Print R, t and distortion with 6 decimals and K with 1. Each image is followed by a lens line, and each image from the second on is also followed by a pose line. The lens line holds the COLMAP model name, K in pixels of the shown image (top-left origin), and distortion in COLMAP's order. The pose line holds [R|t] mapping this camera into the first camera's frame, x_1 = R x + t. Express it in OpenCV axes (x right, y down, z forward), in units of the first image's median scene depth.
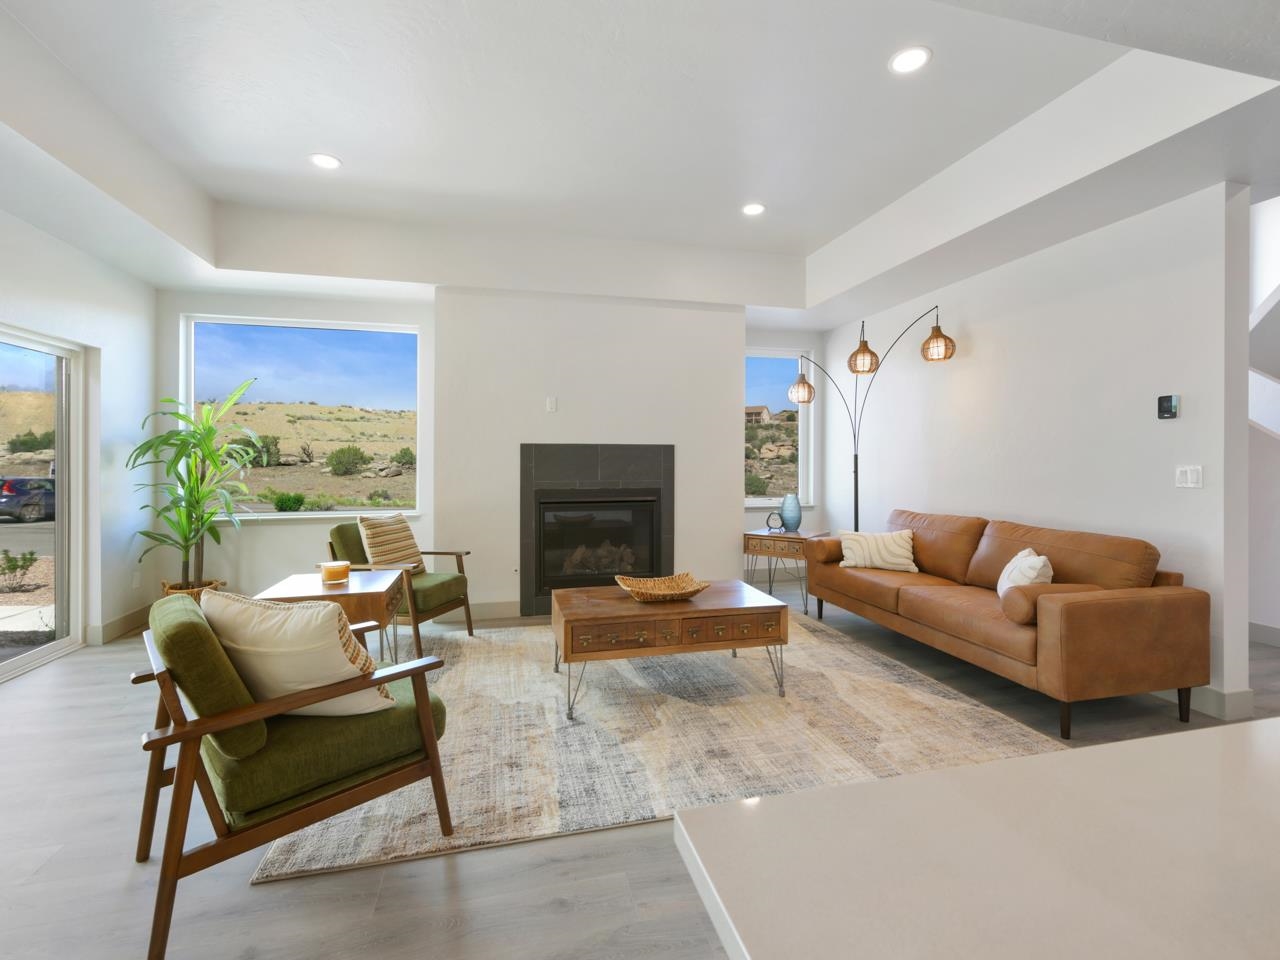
lens RADIAL K [[575.5, 0, 641.0], [0, 575.5, 467.6], [0, 0, 1]] dist [0.001975, -0.000002]
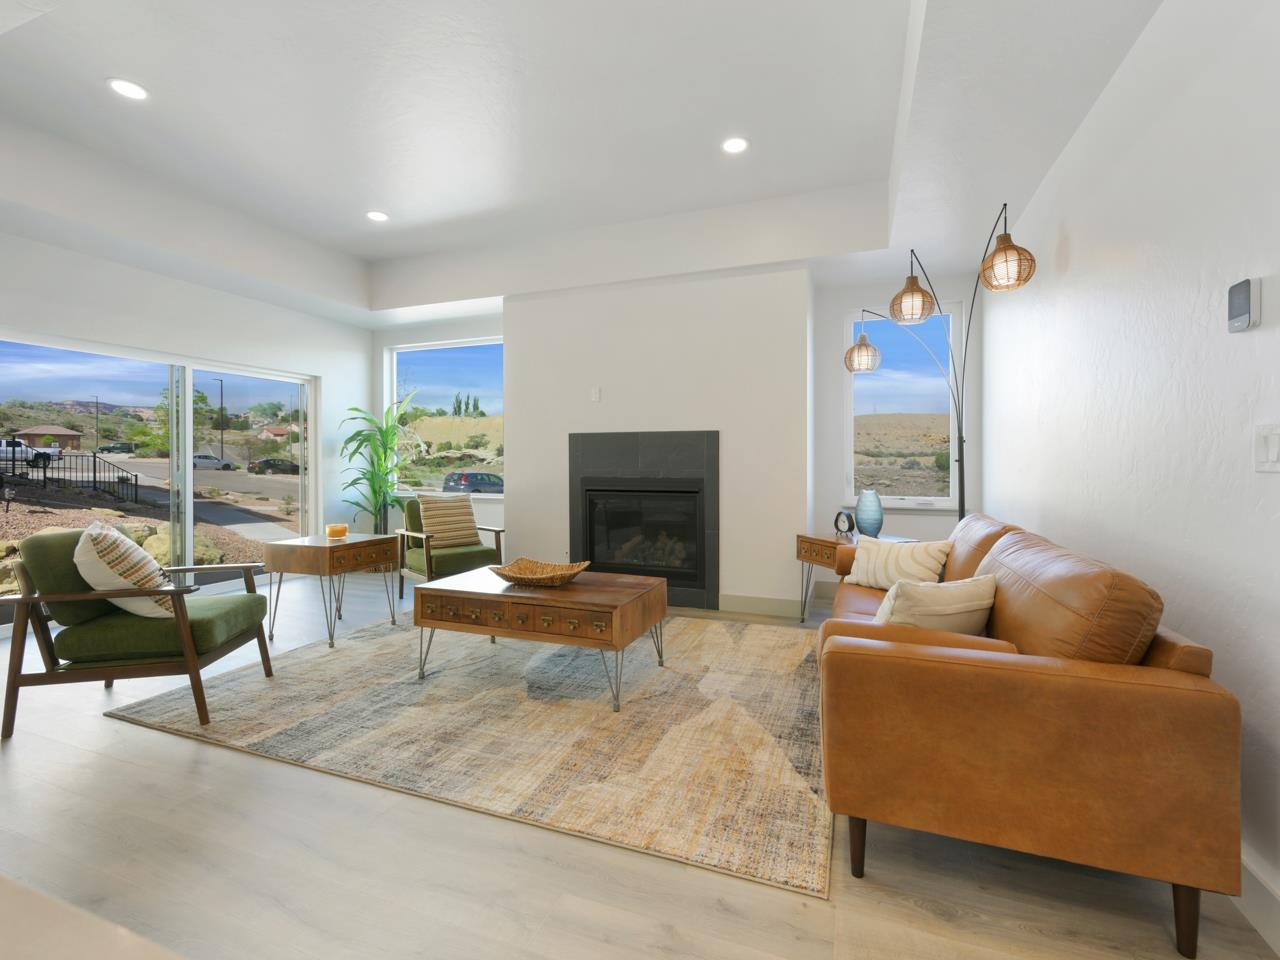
lens RADIAL K [[575.5, 0, 641.0], [0, 575.5, 467.6], [0, 0, 1]] dist [0.001975, -0.000002]
pose [[0.820195, 0.004716, -0.572064, 0.619261], [-0.005847, 0.999983, -0.000139, 0.025373], [0.572054, 0.003459, 0.820209, 0.250213]]
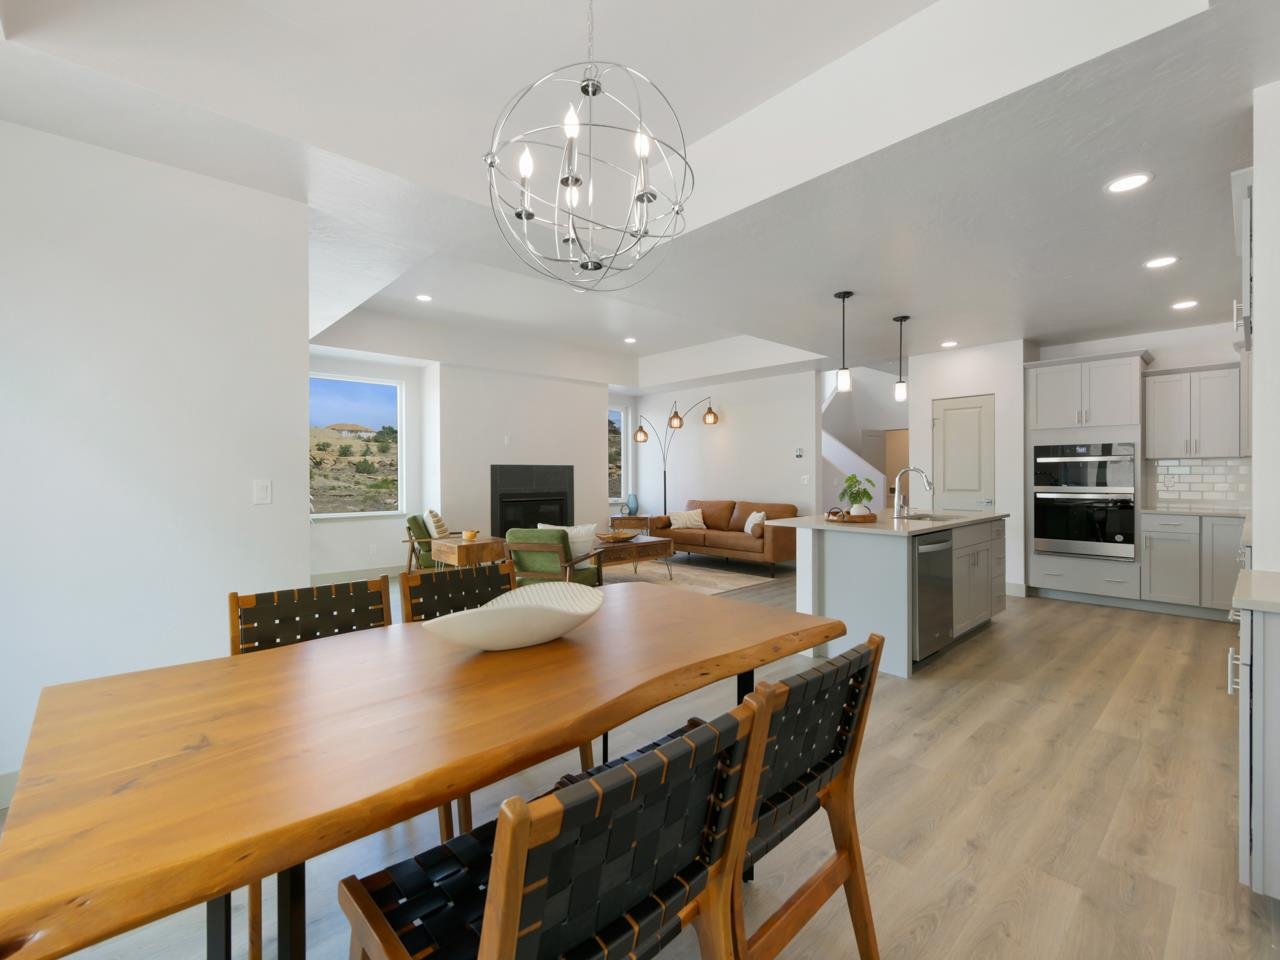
lens RADIAL K [[573.6, 0, 640.0], [0, 573.6, 480.0], [0, 0, 1]] dist [0.000514, -0.000017]
pose [[0.879399, -0.009104, 0.475999, -0.738532], [0.009919, 0.999950, 0.000800, 0.004630], [-0.475983, 0.004018, 0.879445, -0.724871]]
